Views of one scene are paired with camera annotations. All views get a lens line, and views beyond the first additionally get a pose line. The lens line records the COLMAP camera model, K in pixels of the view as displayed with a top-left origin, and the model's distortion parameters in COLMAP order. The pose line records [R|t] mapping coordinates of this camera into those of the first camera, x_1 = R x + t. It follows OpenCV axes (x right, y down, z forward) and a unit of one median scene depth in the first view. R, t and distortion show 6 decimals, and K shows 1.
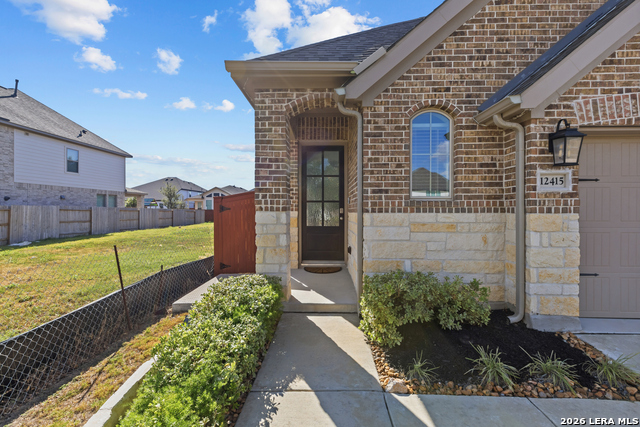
lens RADIAL K [[285.9, 0, 317.3], [0, 285.9, 209.4], [0, 0, 1]] dist [0.002767, -0.001082]
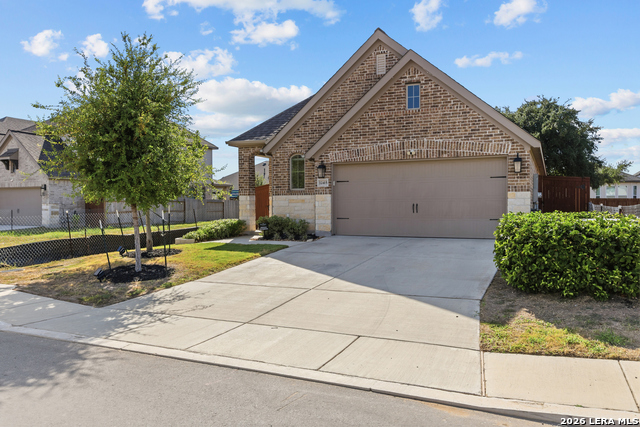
lens RADIAL K [[494.3, 0, 323.7], [0, 494.3, 210.9], [0, 0, 1]] dist [0.011490, 0.000911]
pose [[0.924135, -0.002805, -0.382055, 2.503898], [0.007675, 0.999908, 0.011224, 0.112319], [0.381988, -0.013305, 0.924072, -3.220694]]
